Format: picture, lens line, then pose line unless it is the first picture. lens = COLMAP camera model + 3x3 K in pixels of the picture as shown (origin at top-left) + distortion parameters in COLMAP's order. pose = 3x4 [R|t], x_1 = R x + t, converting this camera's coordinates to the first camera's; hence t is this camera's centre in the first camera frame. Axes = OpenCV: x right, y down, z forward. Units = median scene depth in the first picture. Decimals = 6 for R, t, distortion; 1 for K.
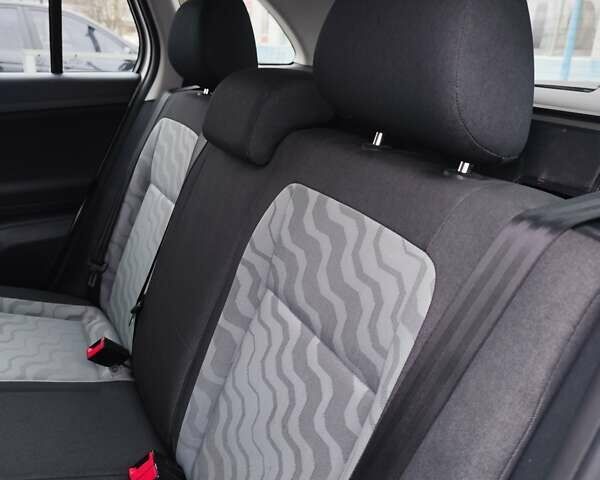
lens RADIAL K [[542.1, 0, 298.4], [0, 542.1, 240.4], [0, 0, 1]] dist [0.069762, -0.100447]
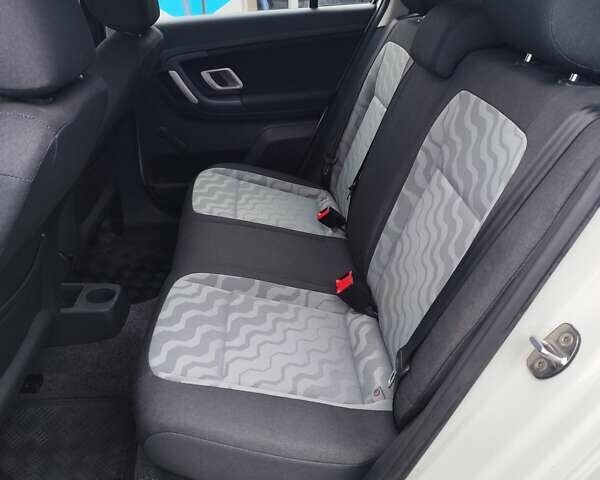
lens RADIAL K [[542.1, 0, 298.4], [0, 542.1, 240.4], [0, 0, 1]] dist [0.069762, -0.100447]
pose [[0.908684, 0.128814, -0.397115, 0.191286], [-0.074327, 0.985929, 0.149734, 0.084466], [0.410815, -0.106545, 0.905472, -0.428231]]
